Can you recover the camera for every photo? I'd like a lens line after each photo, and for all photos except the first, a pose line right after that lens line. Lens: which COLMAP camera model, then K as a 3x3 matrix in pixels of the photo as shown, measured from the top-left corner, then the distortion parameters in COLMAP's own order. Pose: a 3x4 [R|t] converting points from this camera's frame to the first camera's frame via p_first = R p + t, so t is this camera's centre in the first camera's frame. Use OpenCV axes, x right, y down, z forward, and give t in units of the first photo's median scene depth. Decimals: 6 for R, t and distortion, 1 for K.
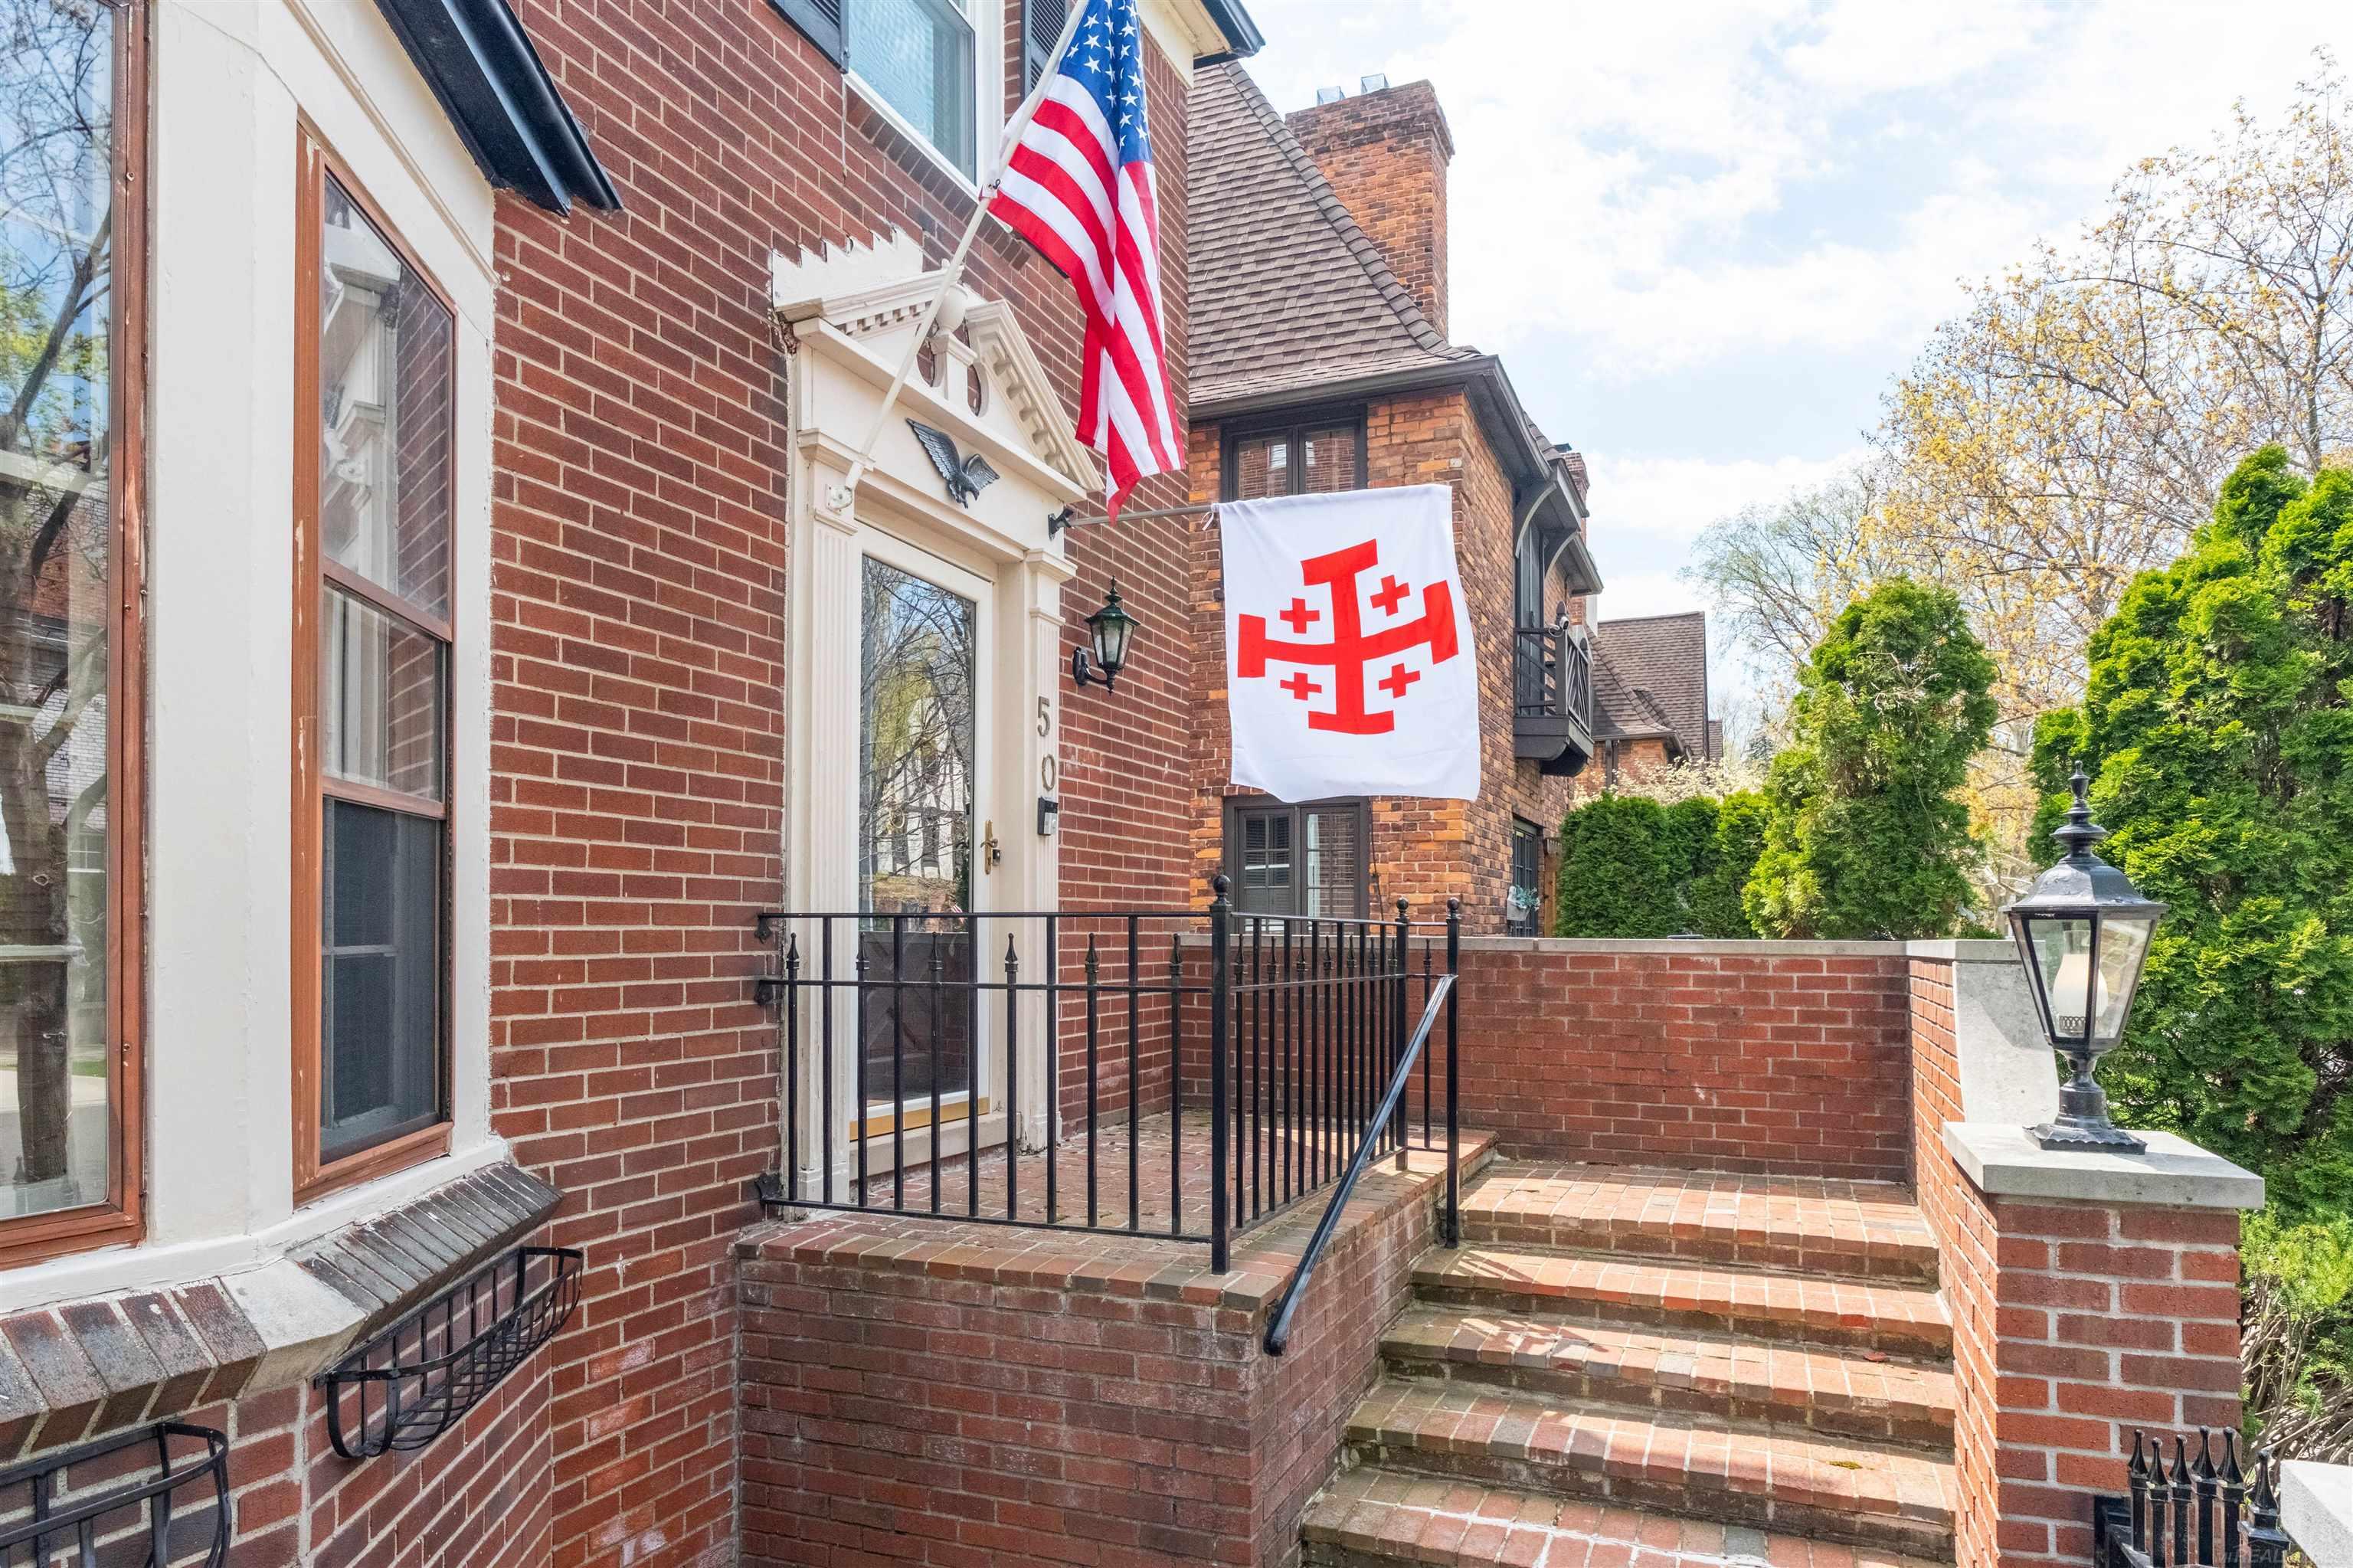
lens RADIAL K [[1362.4, 0, 1227.8], [0, 1362.4, 883.0], [0, 0, 1]] dist [0.003198, -0.001058]
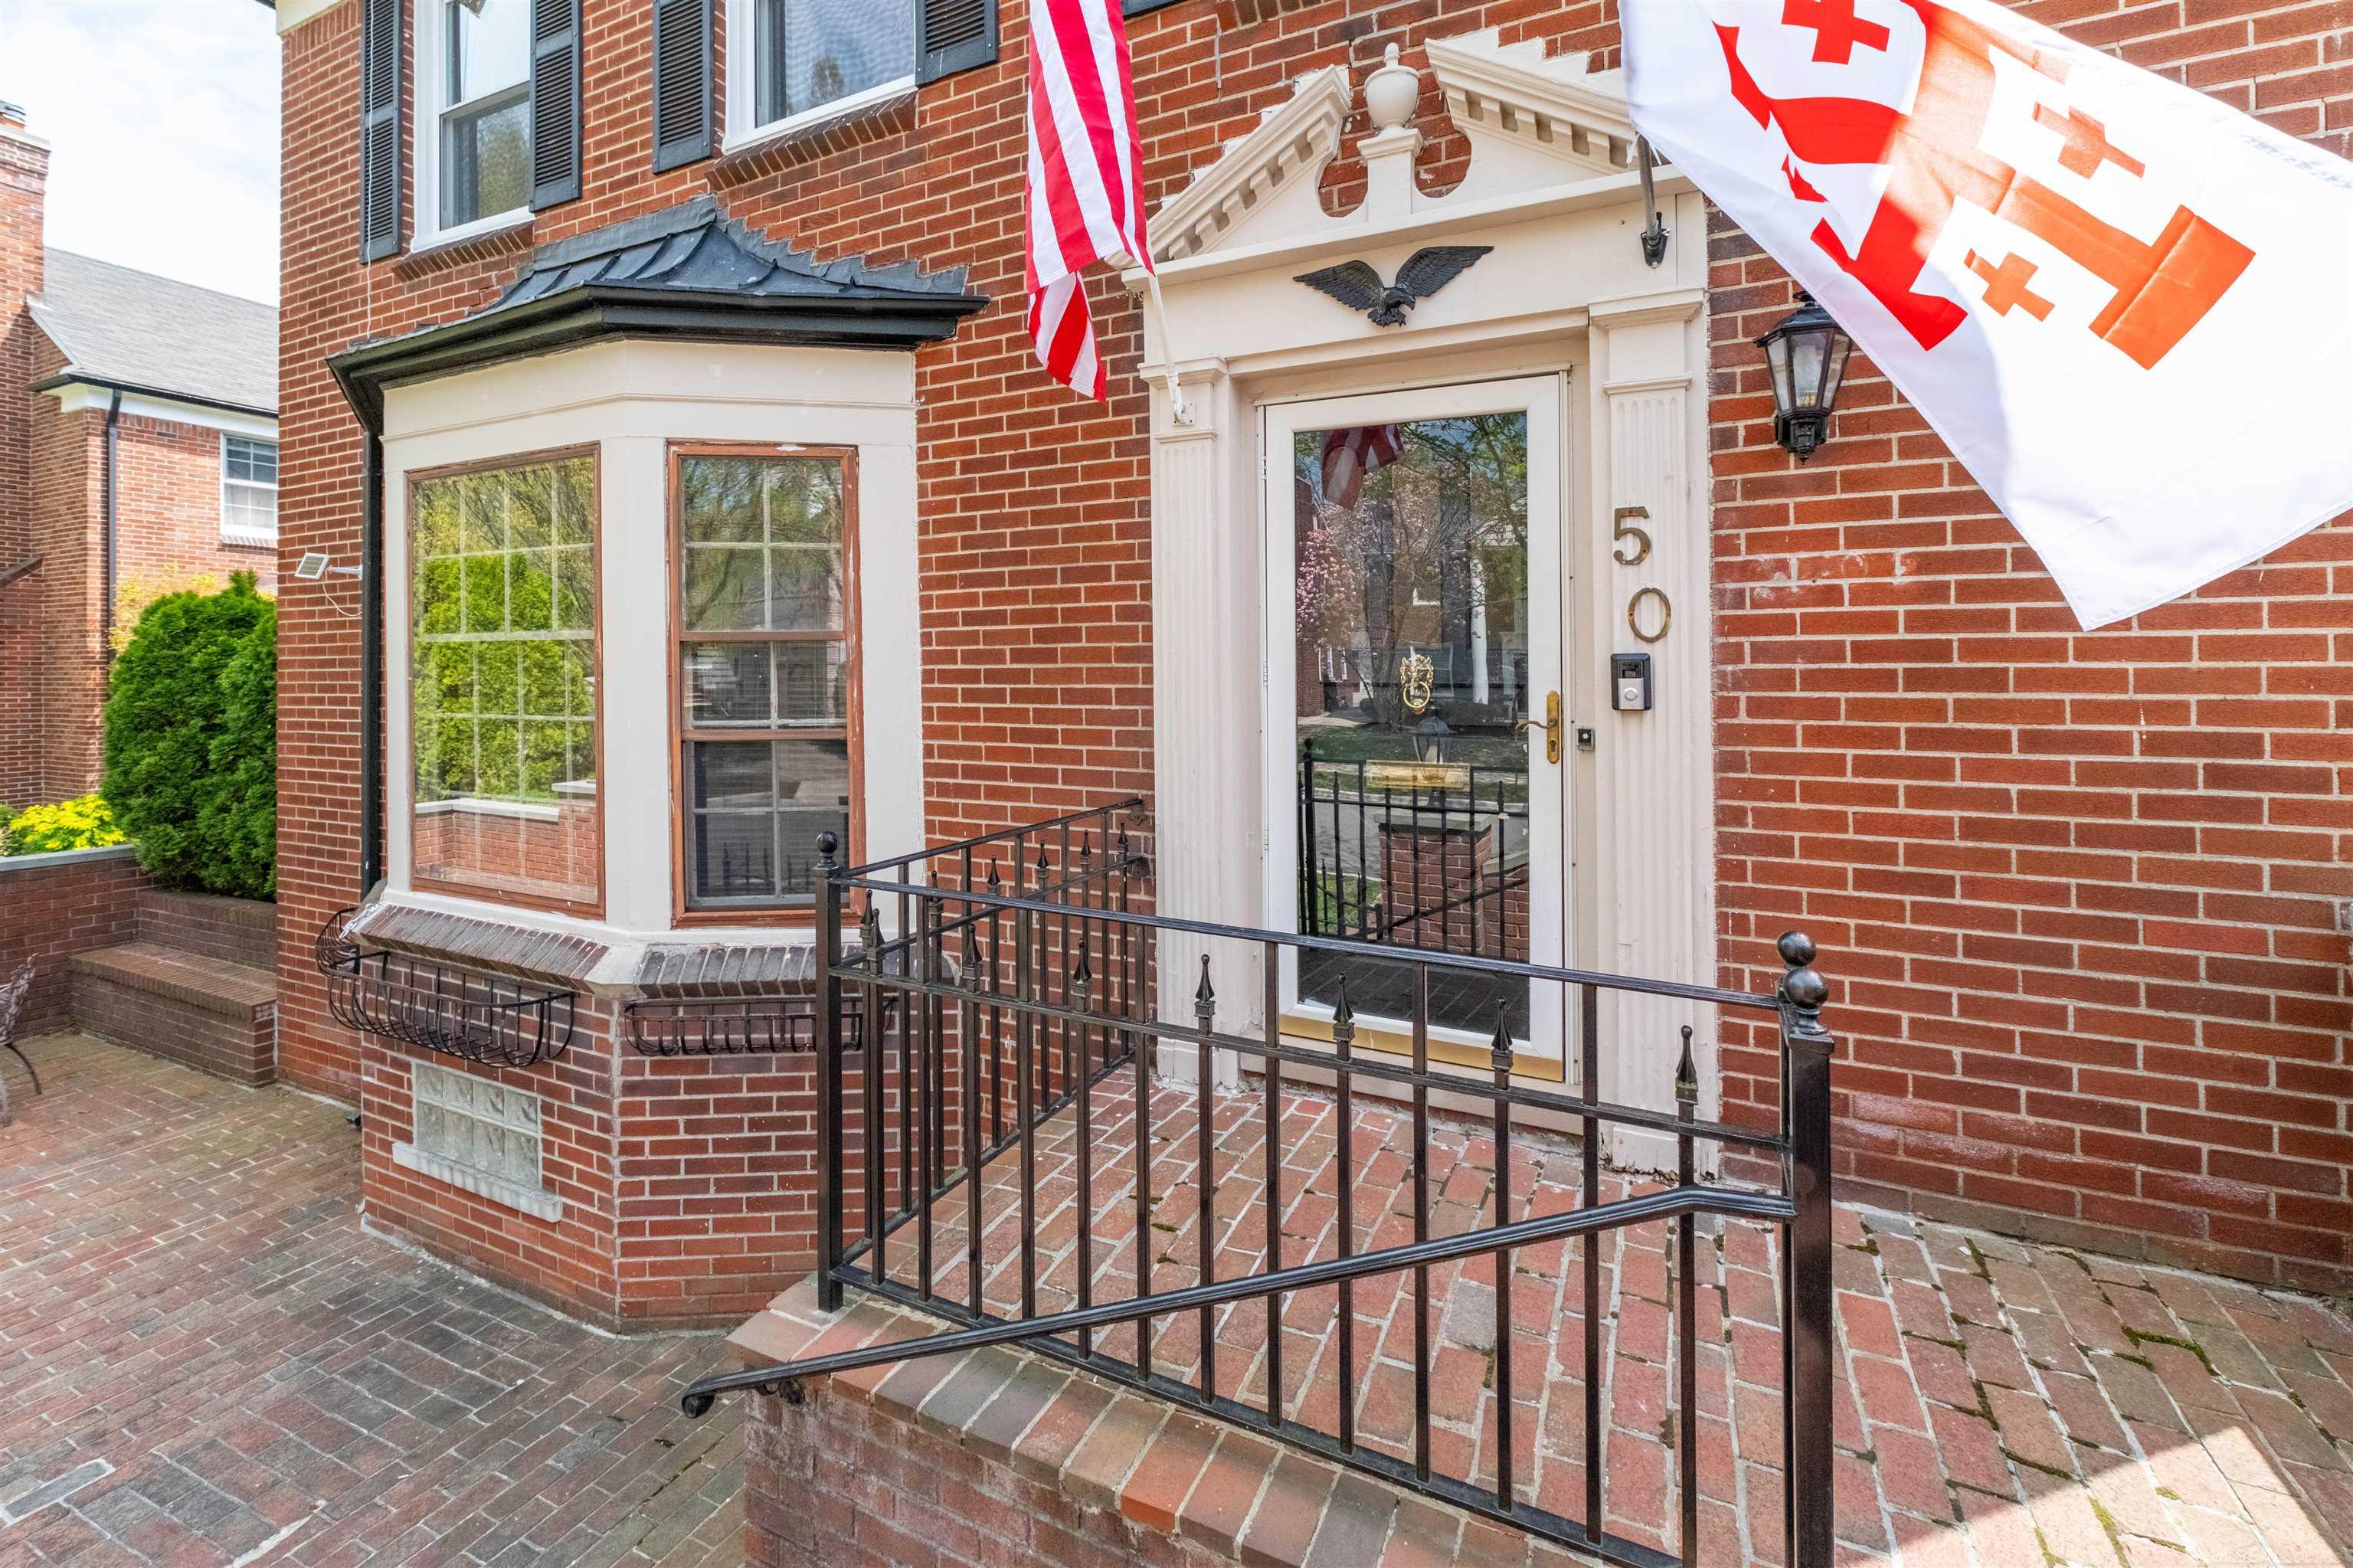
lens RADIAL K [[1009.5, 0, 1174.6], [0, 1009.5, 652.4], [0, 0, 1]] dist [-0.007616, 0.000736]
pose [[-0.061861, -0.021560, -0.997852, 0.606307], [0.036796, 0.999038, -0.023866, -0.094413], [0.997406, -0.038194, -0.061009, 1.265805]]
